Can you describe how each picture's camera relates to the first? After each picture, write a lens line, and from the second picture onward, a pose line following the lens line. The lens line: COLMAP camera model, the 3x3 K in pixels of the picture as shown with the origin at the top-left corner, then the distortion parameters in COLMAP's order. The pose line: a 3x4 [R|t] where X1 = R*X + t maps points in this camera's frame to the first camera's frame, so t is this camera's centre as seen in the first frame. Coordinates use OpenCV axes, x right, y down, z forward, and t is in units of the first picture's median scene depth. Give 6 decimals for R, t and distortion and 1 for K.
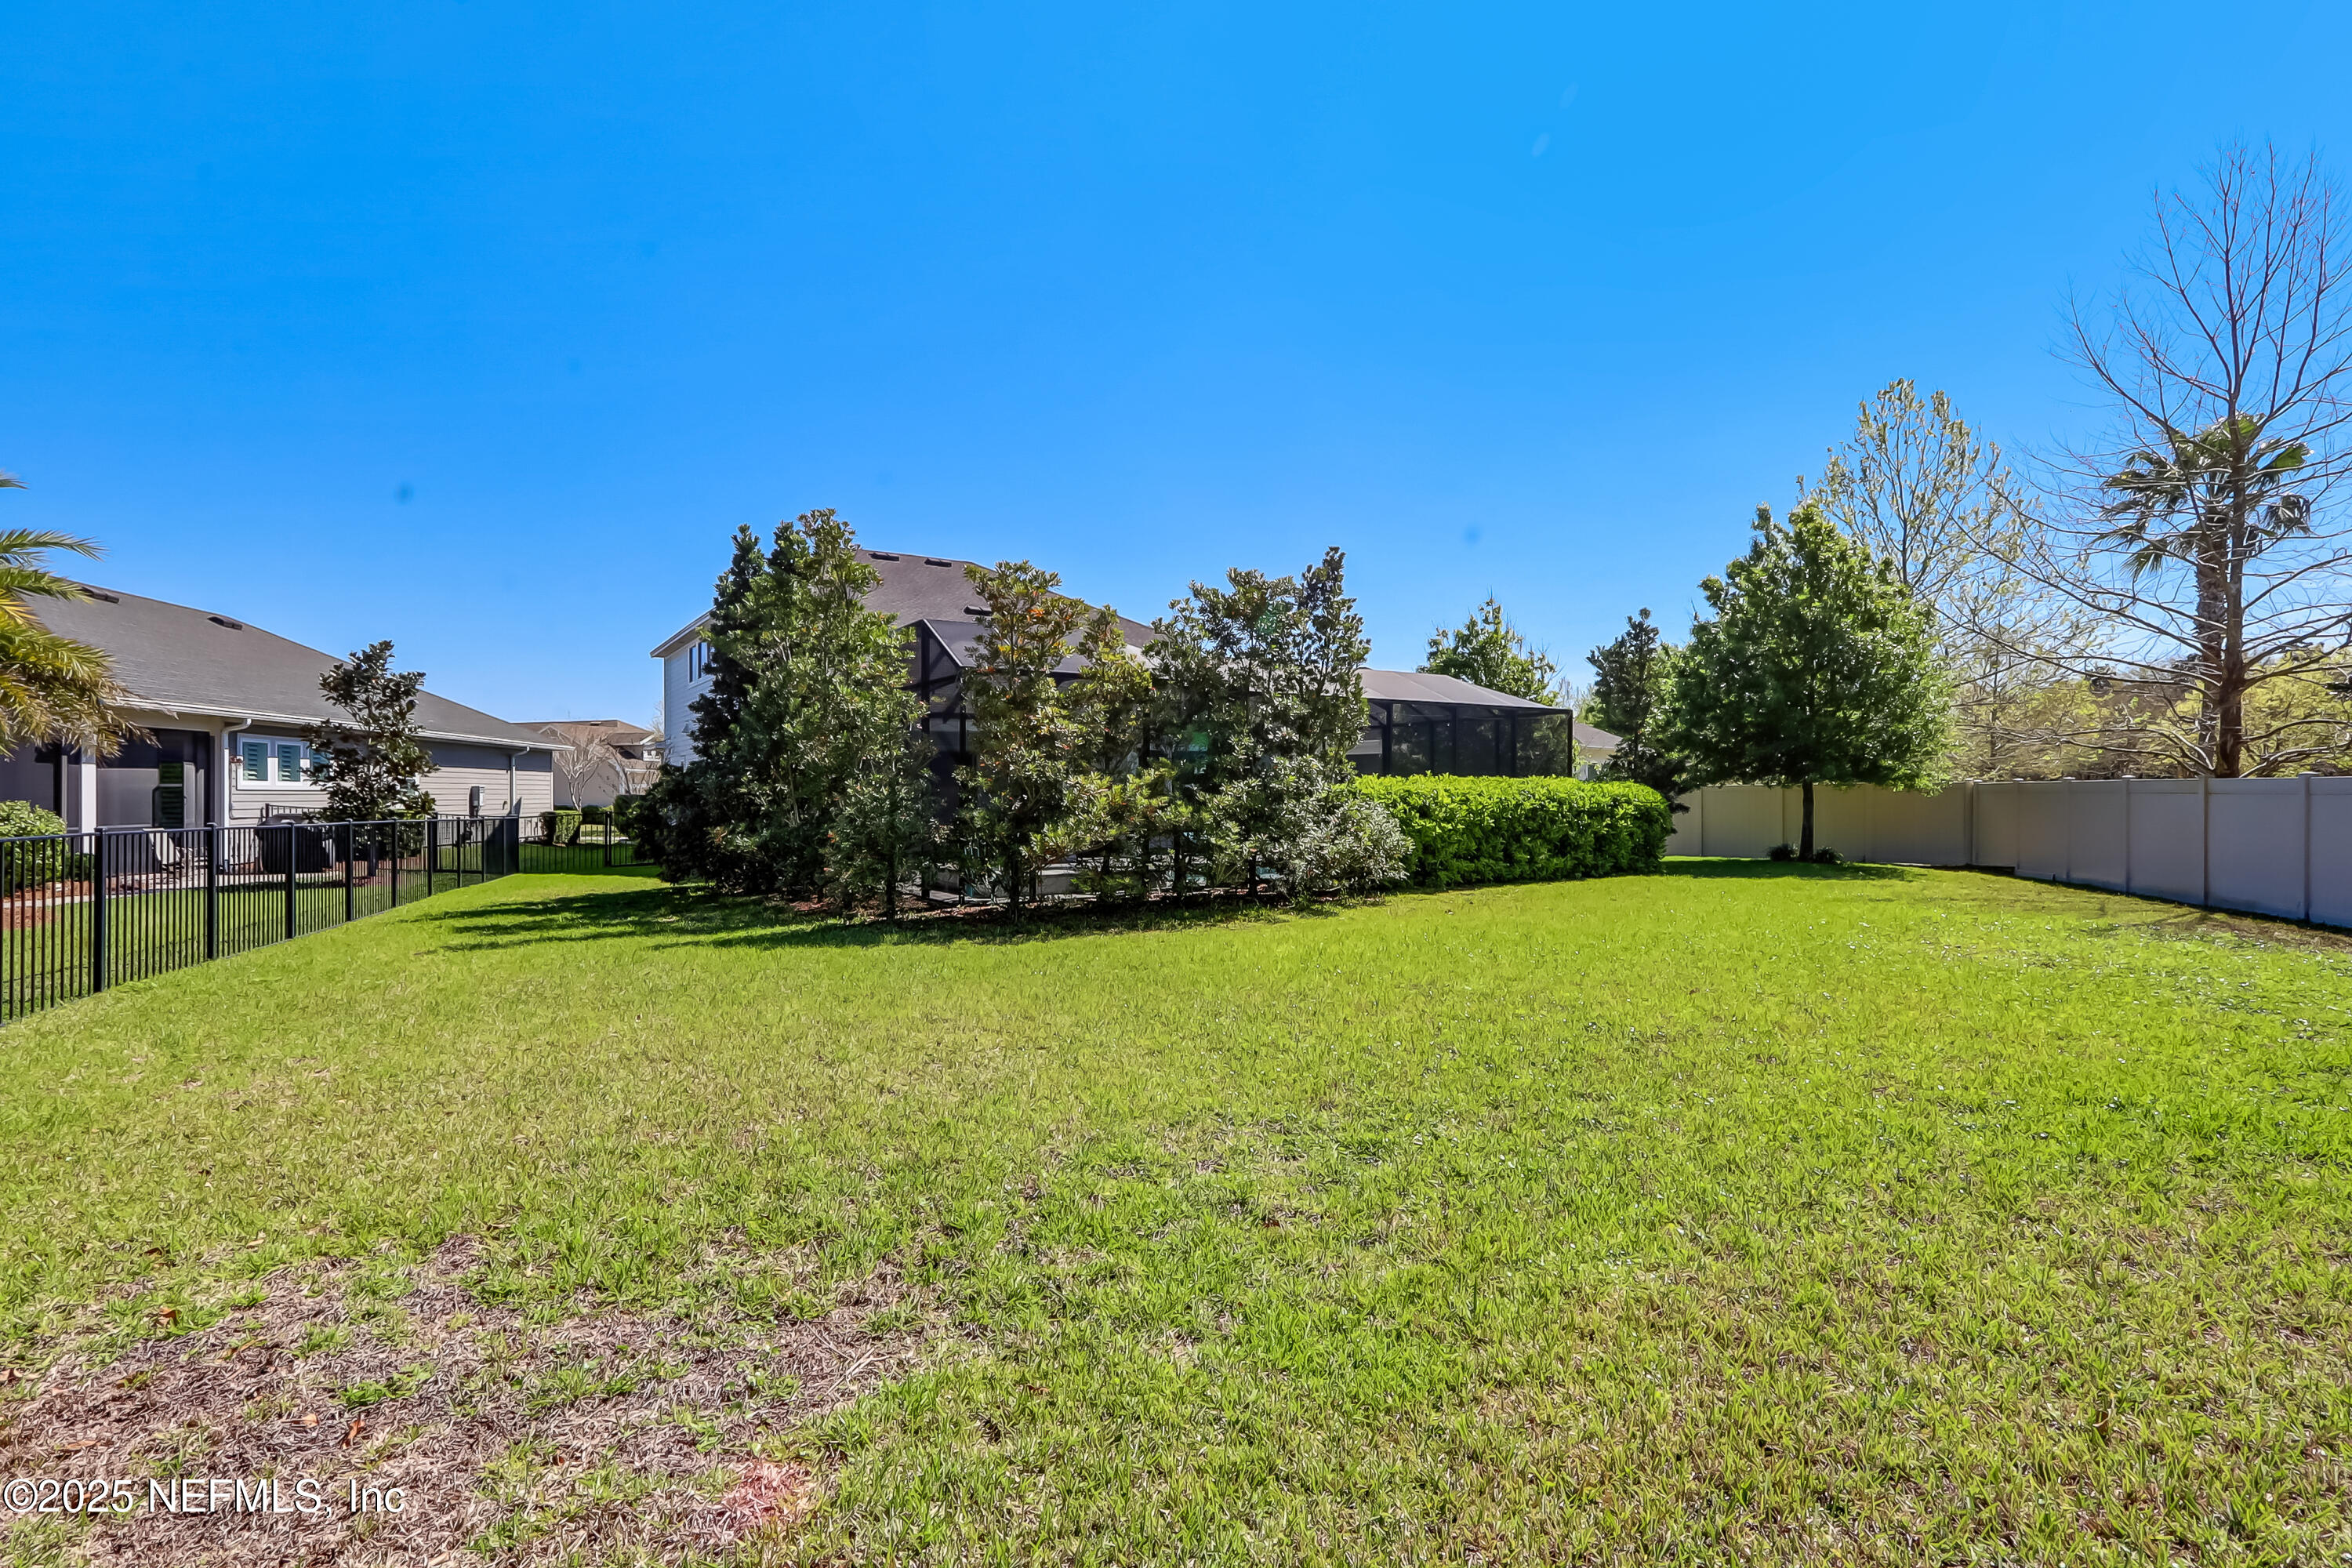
lens RADIAL K [[1090.4, 0, 1174.4], [0, 1090.4, 787.1], [0, 0, 1]] dist [0.001331, 0.002186]
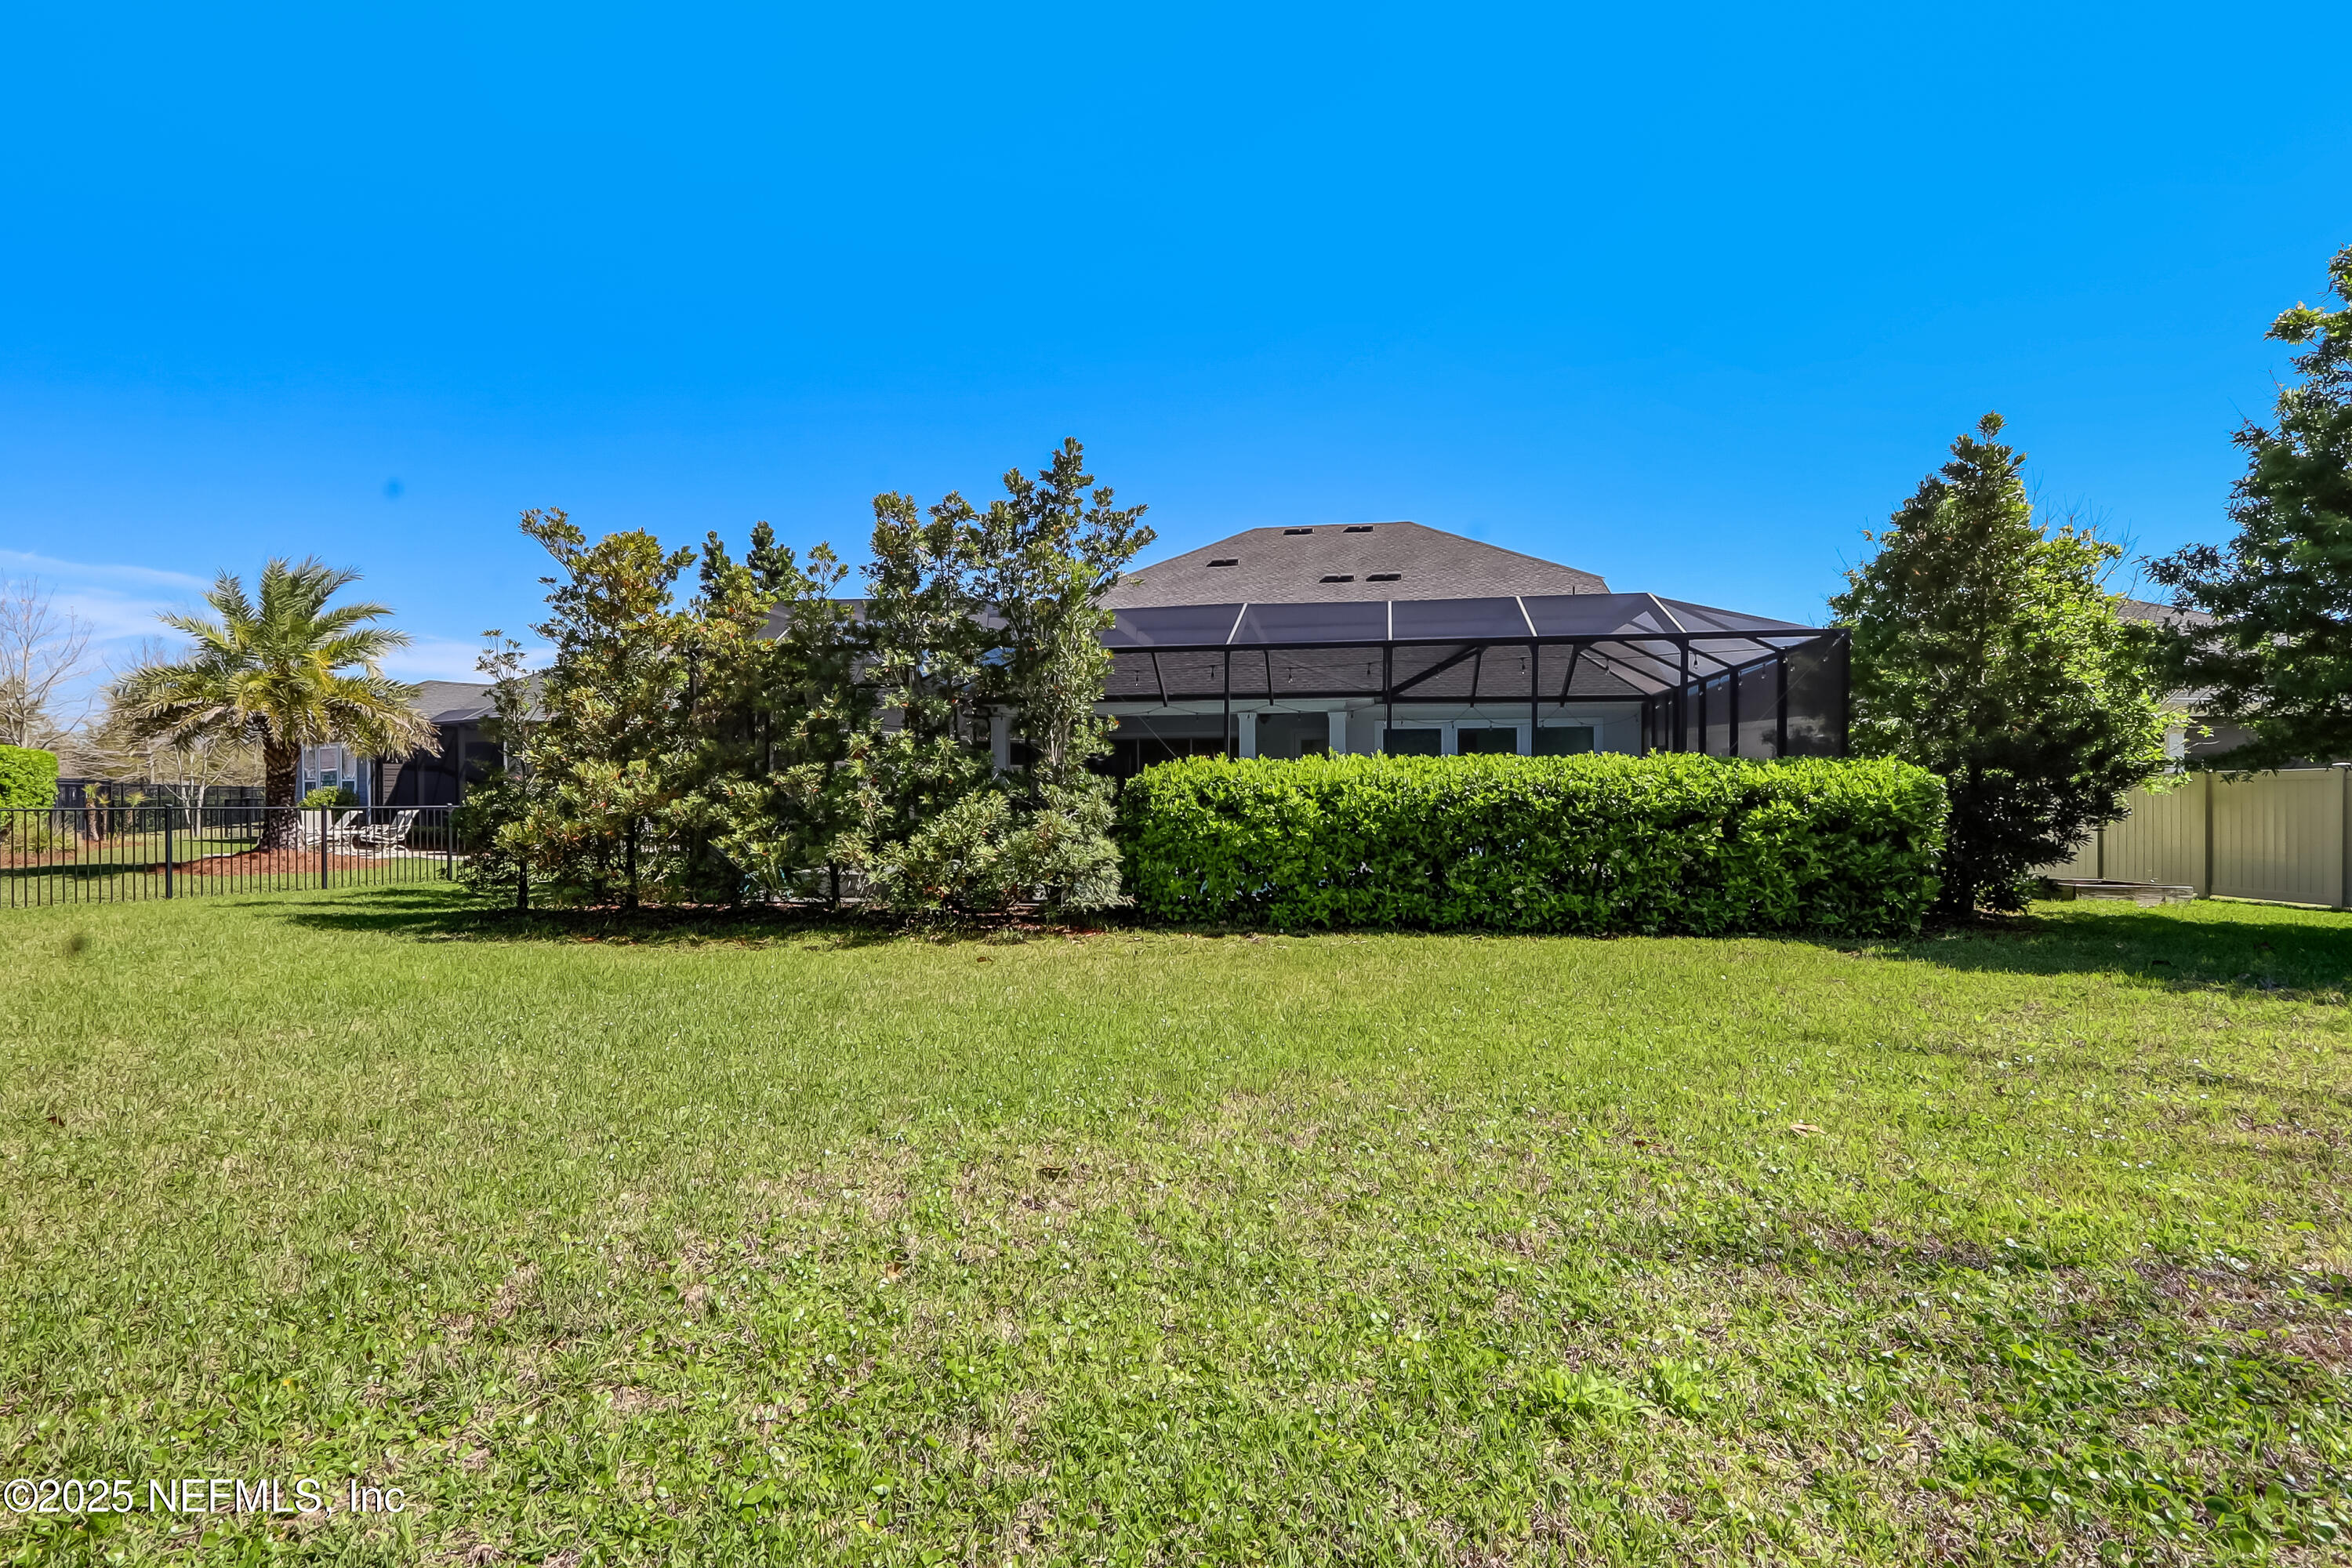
lens RADIAL K [[1090.4, 0, 1175.6], [0, 1090.4, 783.4], [0, 0, 1]] dist [0.001331, 0.002186]
pose [[0.733007, -0.000589, -0.680221, 0.569323], [0.006326, 0.999962, 0.005951, 0.001883], [0.680192, -0.008665, 0.732983, 0.423617]]
